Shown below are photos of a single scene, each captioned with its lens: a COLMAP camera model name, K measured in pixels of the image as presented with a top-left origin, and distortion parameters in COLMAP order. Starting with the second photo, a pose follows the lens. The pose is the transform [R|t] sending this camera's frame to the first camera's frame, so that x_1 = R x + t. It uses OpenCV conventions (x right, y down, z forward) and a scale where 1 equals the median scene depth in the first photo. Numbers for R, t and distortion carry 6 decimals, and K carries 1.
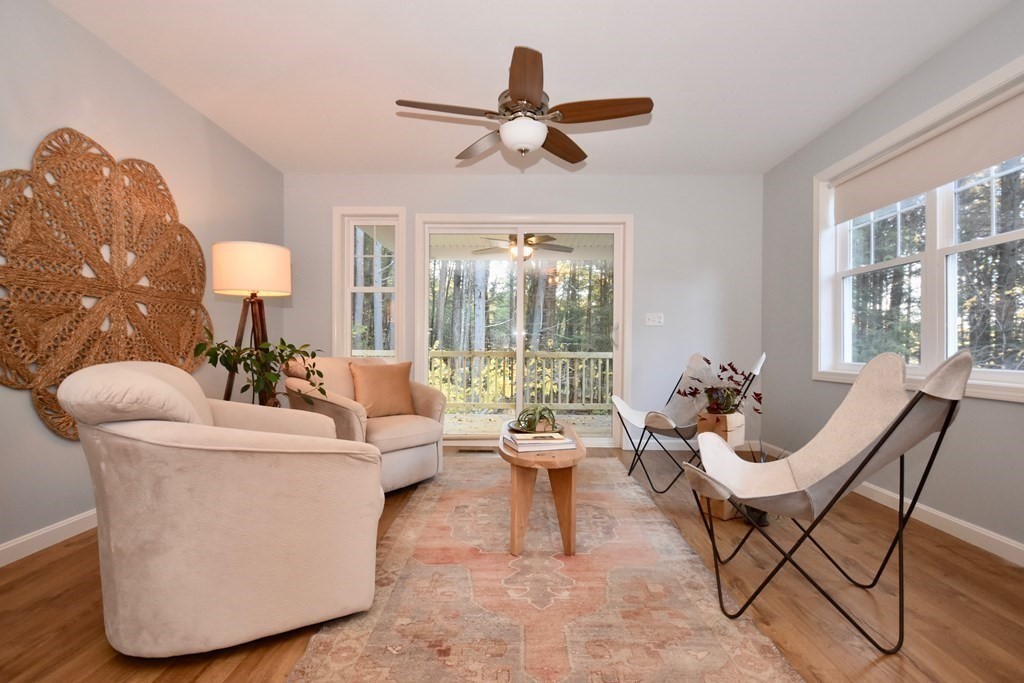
lens RADIAL K [[484.8, 0, 510.8], [0, 484.8, 345.9], [0, 0, 1]] dist [0.031275, -0.019395]
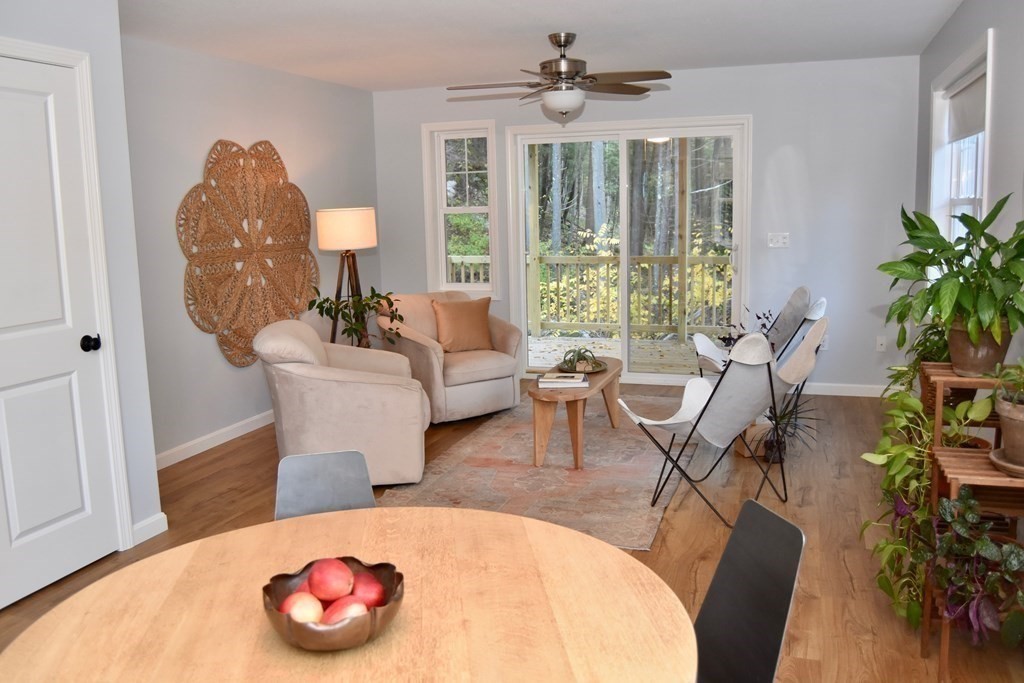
lens RADIAL K [[847.6, 0, 512.0], [0, 847.6, 341.5], [0, 0, 1]] dist [-0.089998, 0.016188]
pose [[0.948446, 0.020388, -0.316283, 0.566641], [0.031155, 0.987098, 0.157054, -0.217331], [0.315405, -0.158811, 0.935574, -0.926348]]
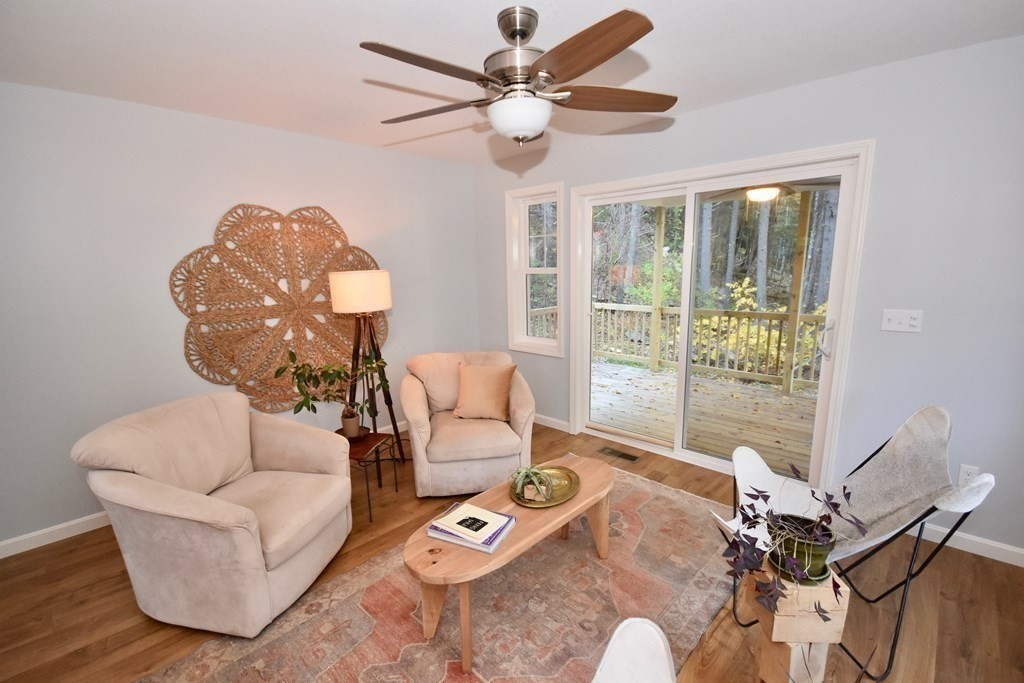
lens RADIAL K [[448.4, 0, 513.4], [0, 448.4, 349.2], [0, 0, 1]] dist [0.000016, -0.000002]
pose [[0.729771, 0.104921, -0.675593, 0.569694], [0.024314, 0.983547, 0.179011, -0.227200], [0.683259, -0.147064, 0.715212, 0.510255]]
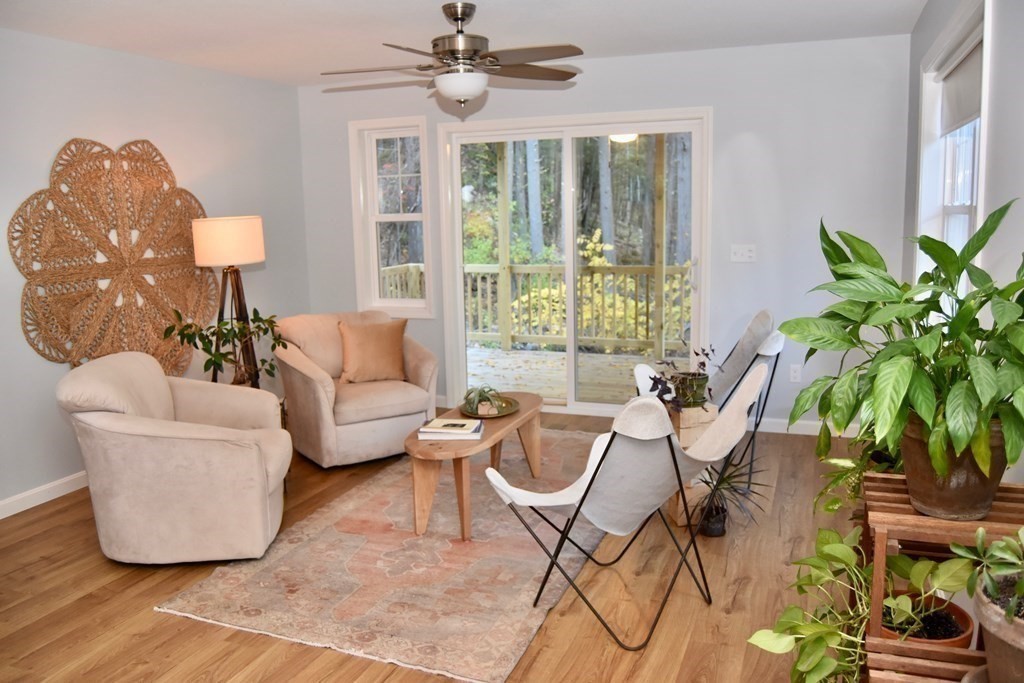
lens RADIAL K [[800.0, 0, 513.9], [0, 800.0, 341.0], [0, 0, 1]] dist [-0.096881, 0.035812]
pose [[0.936219, 0.029076, -0.350213, 0.692657], [0.029263, 0.986660, 0.160144, -0.218649], [0.350197, -0.160178, 0.922879, -0.385881]]
